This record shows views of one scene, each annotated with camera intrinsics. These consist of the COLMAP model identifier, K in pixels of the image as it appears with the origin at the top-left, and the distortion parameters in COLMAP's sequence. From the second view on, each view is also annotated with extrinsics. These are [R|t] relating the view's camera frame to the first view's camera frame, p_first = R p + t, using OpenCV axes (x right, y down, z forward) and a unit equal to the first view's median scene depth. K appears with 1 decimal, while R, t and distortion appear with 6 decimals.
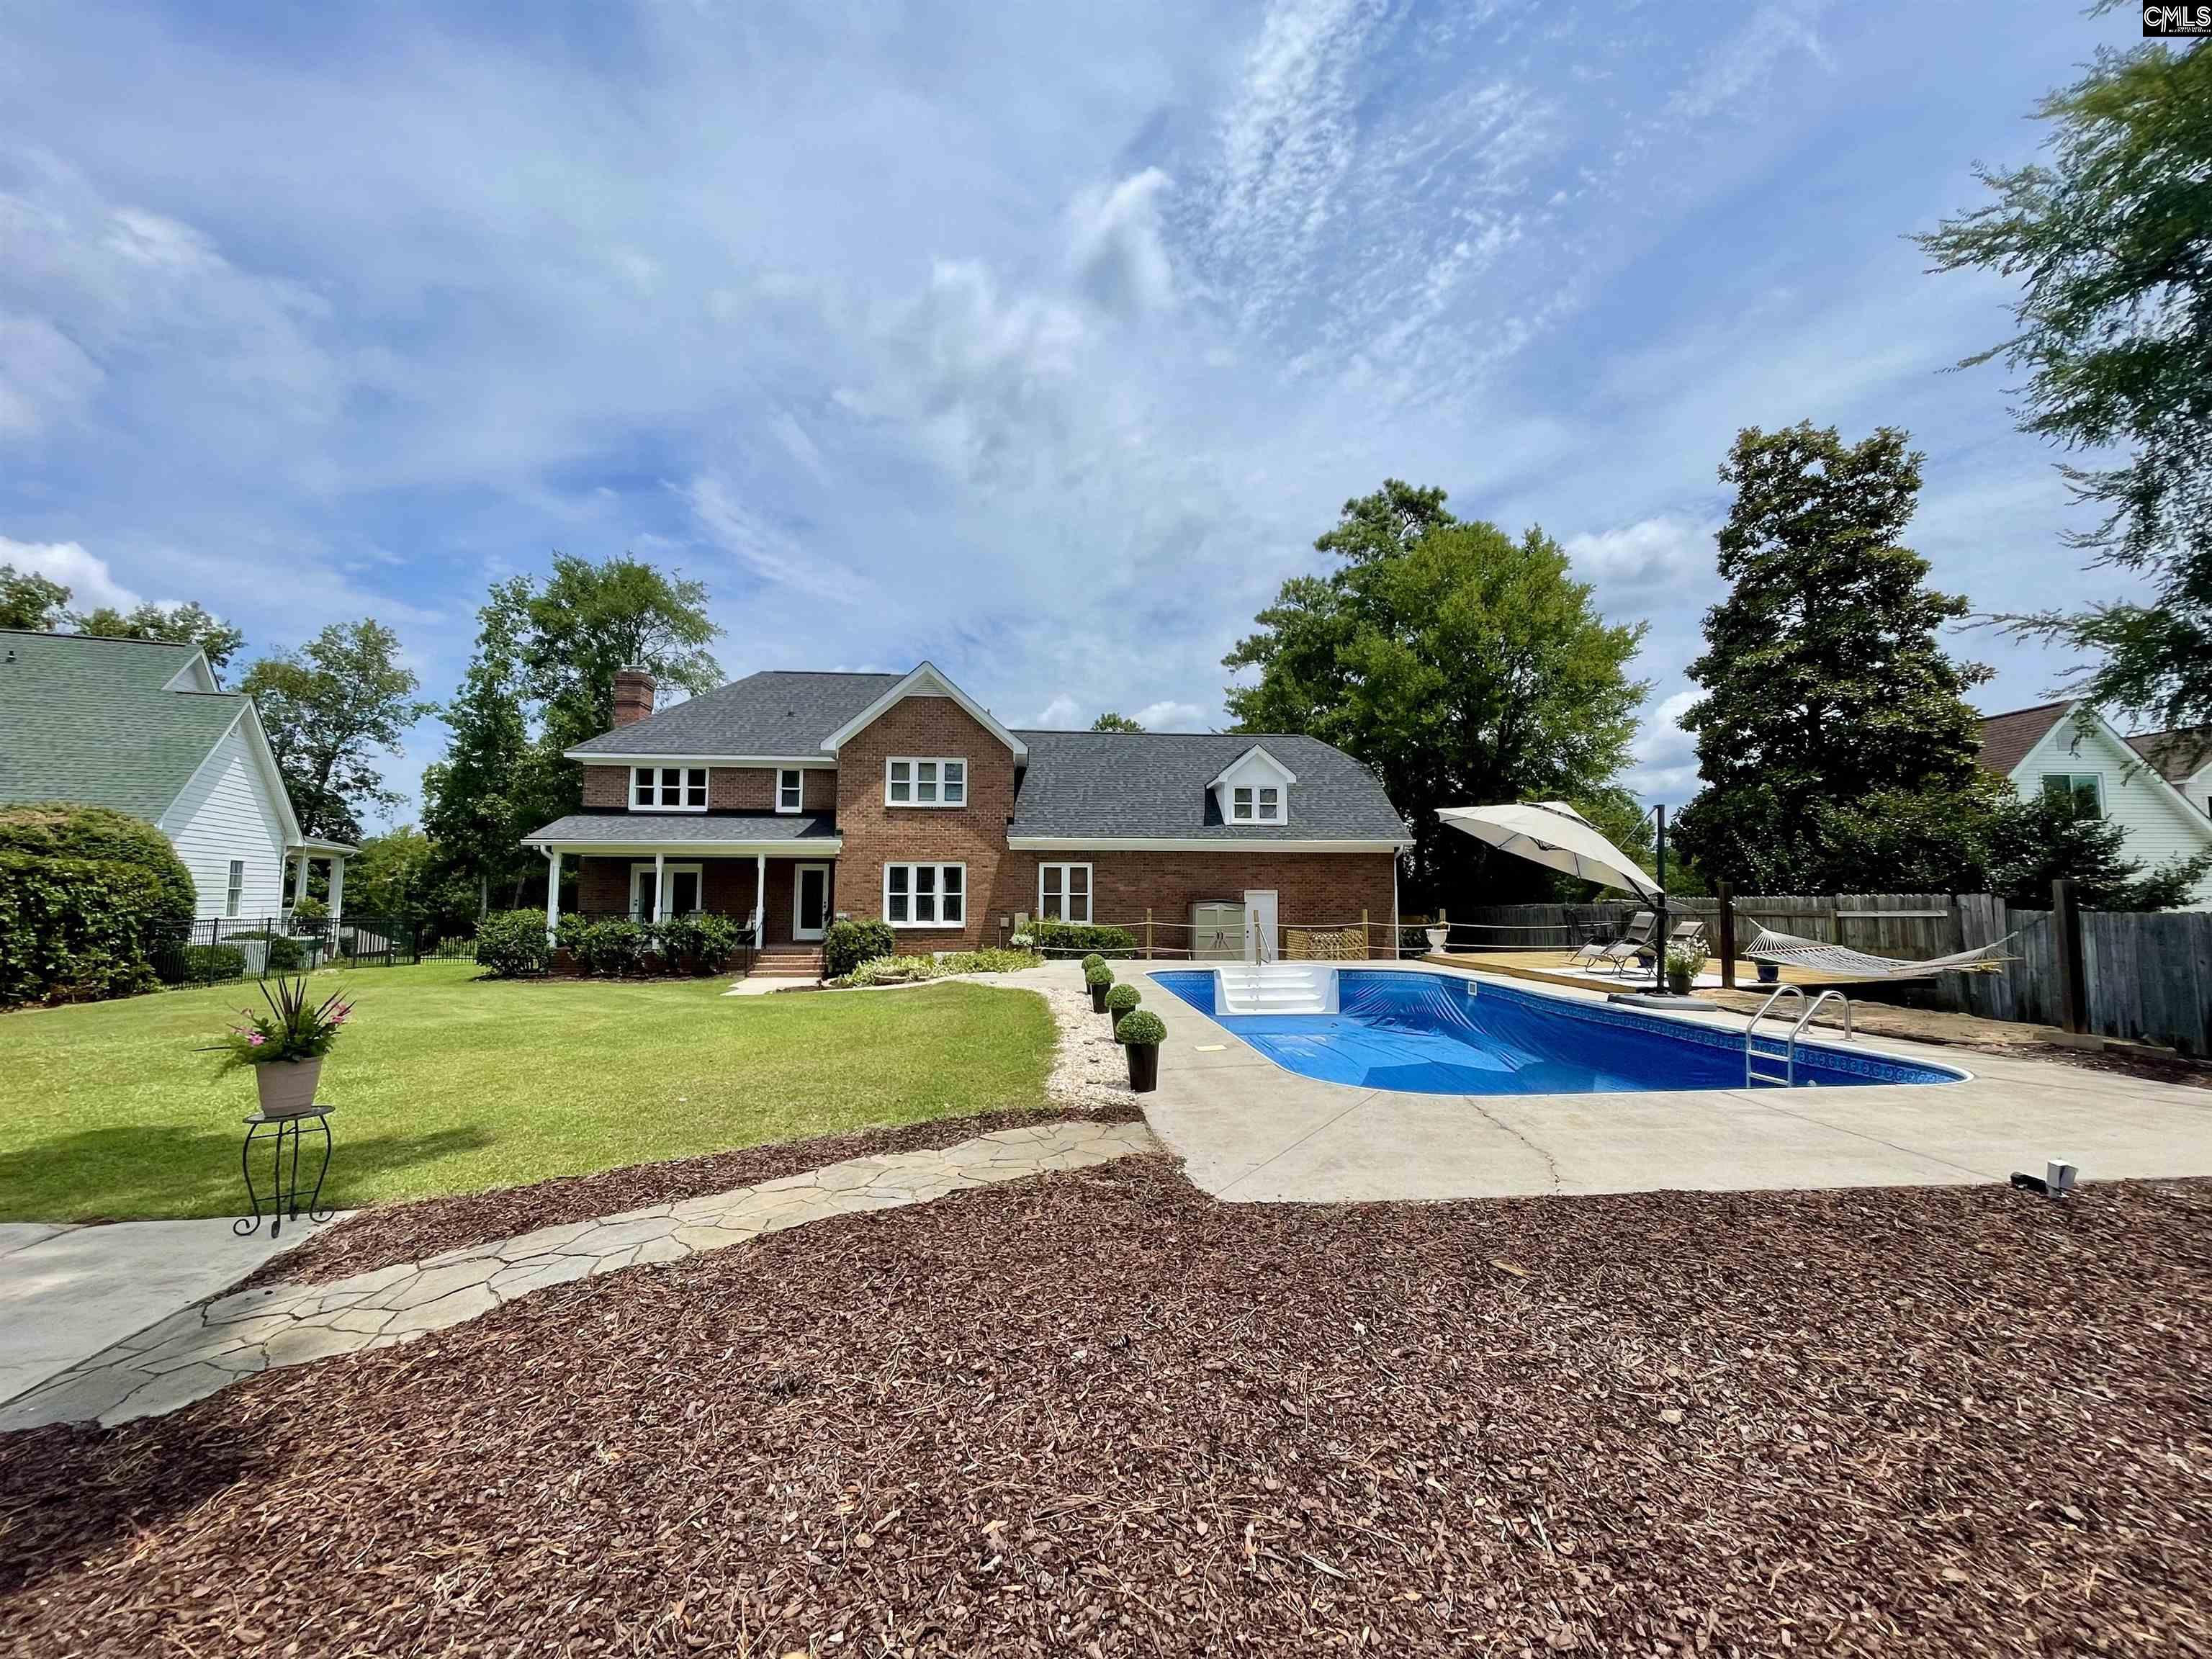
lens RADIAL K [[893.4, 0, 1104.2], [0, 893.4, 827.8], [0, 0, 1]] dist [-0.000959, 0.000676]
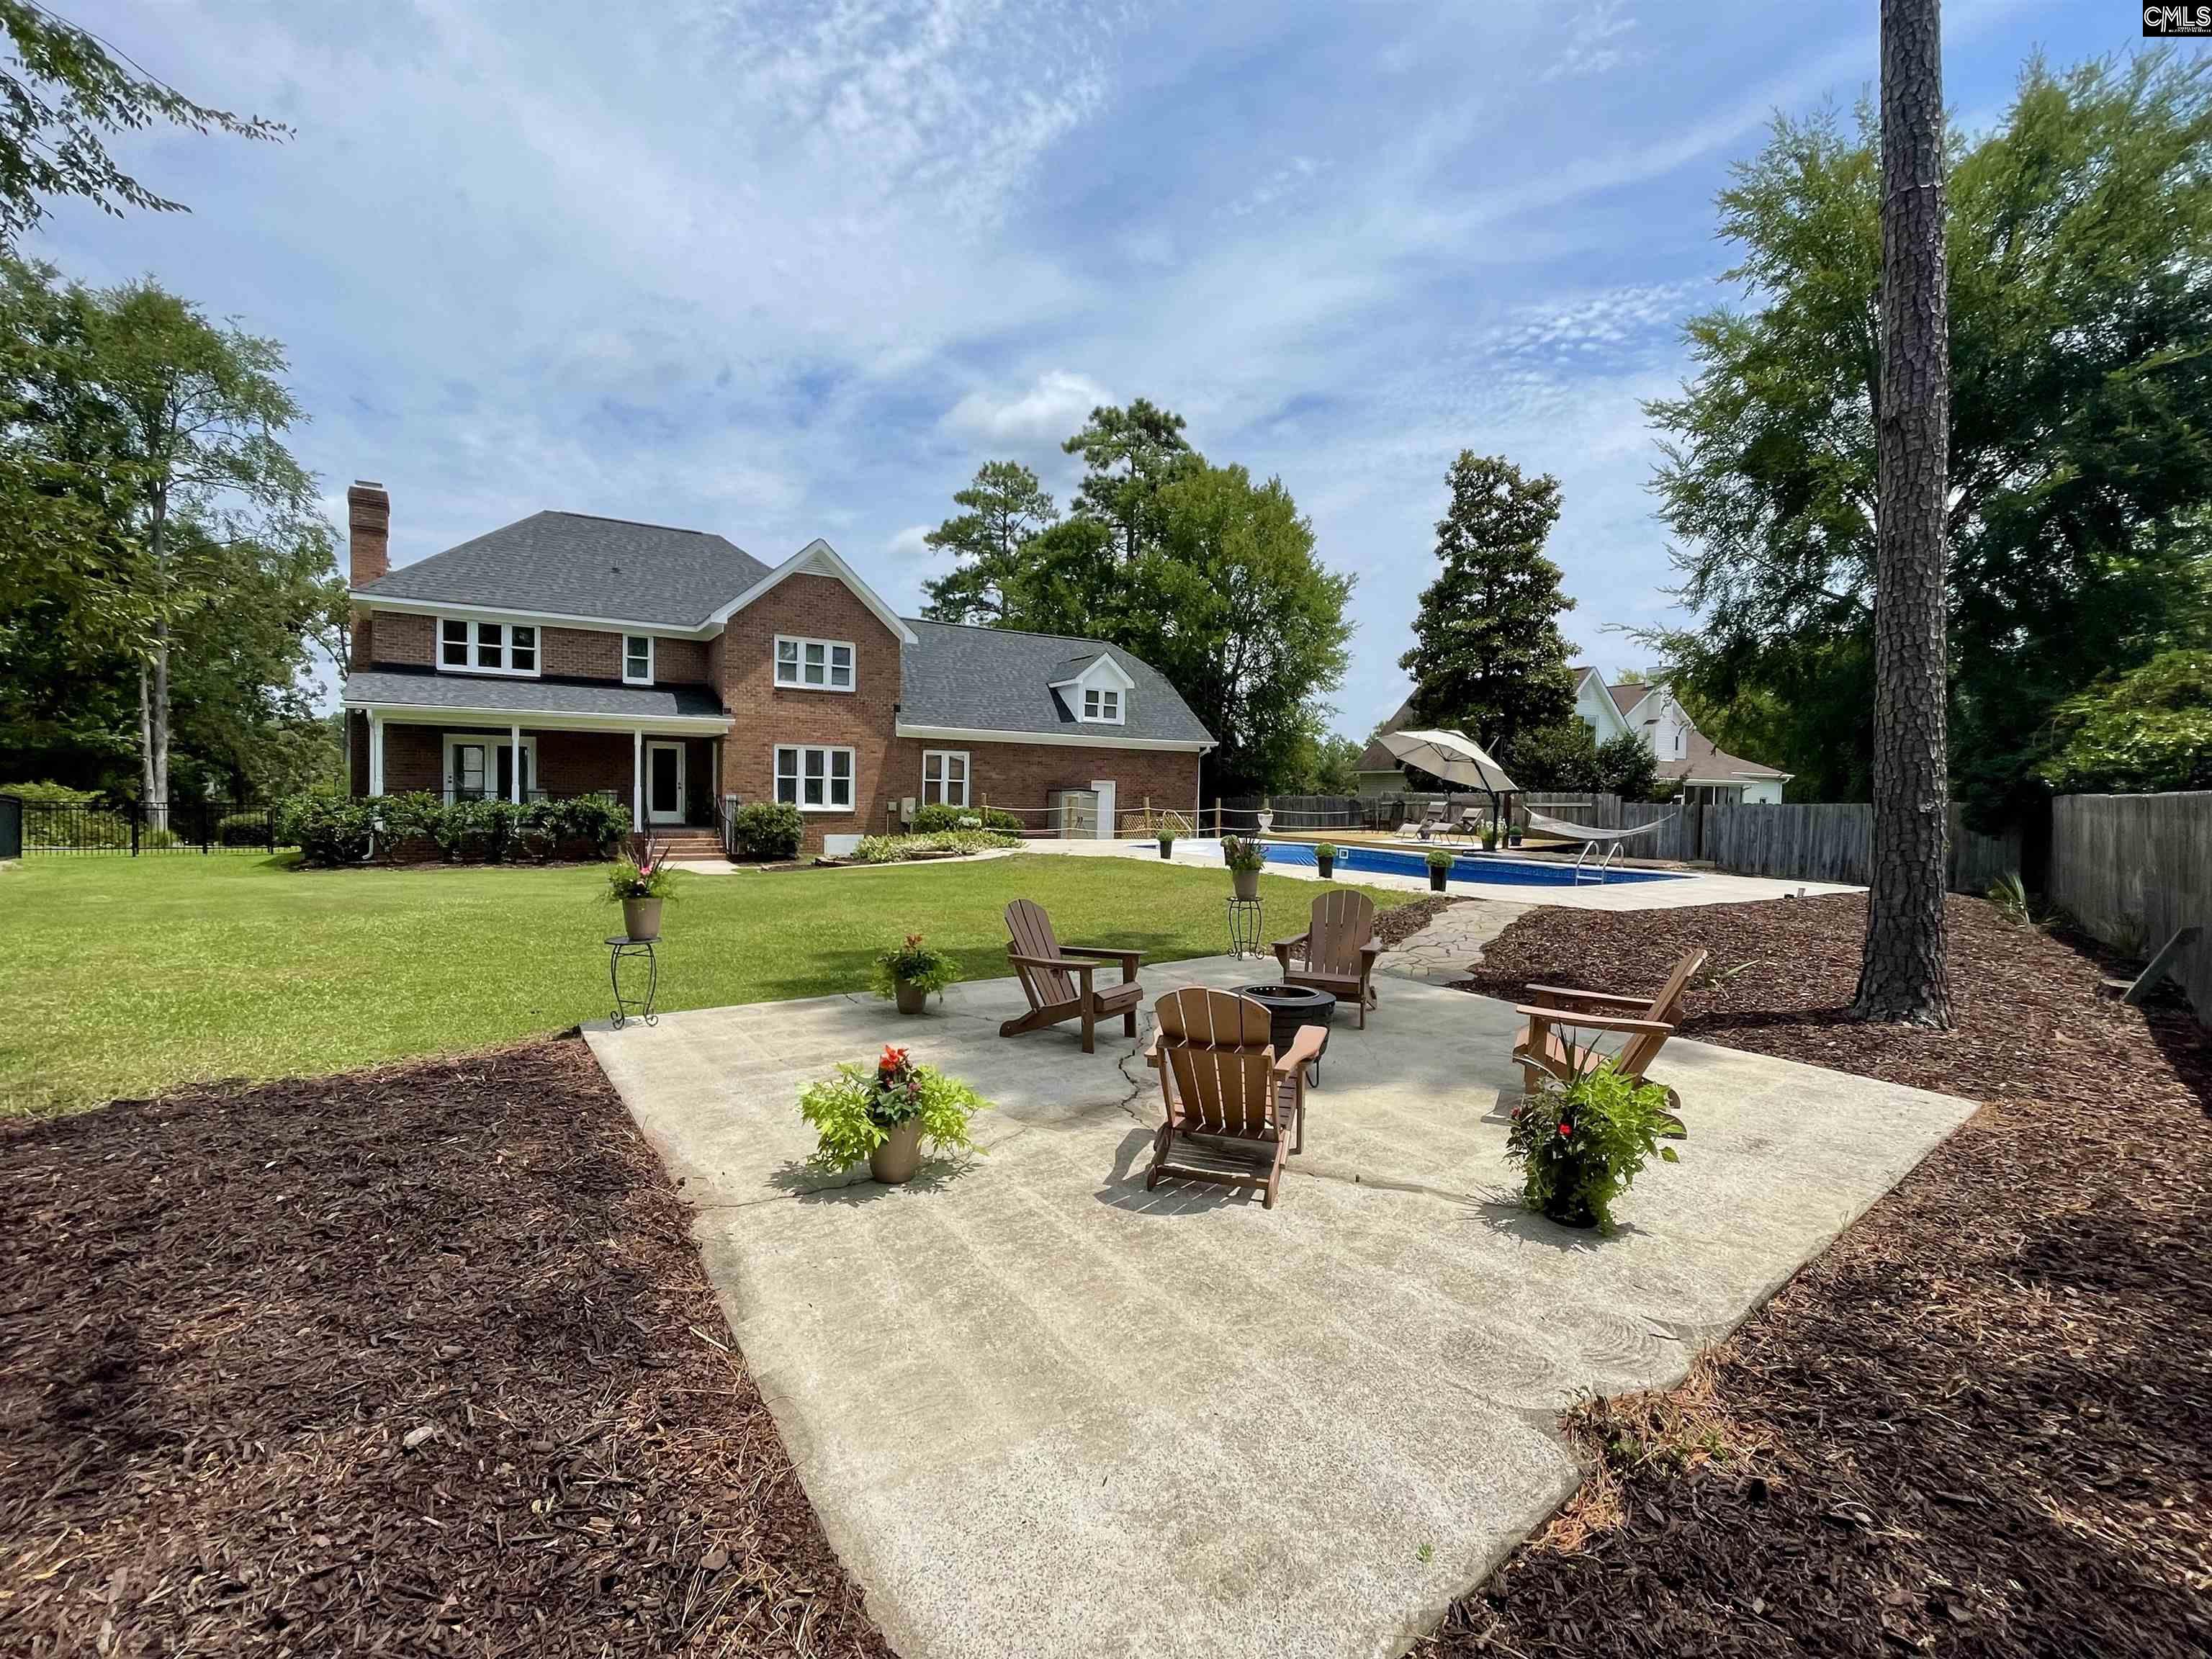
lens RADIAL K [[982.5, 0, 1110.2], [0, 982.5, 826.0], [0, 0, 1]] dist [0.001915, -0.000117]
pose [[0.887933, 0.000307, 0.459974, -0.406816], [-0.054435, 0.993043, 0.104418, -0.004765], [-0.456741, -0.117755, 0.881772, -0.126942]]
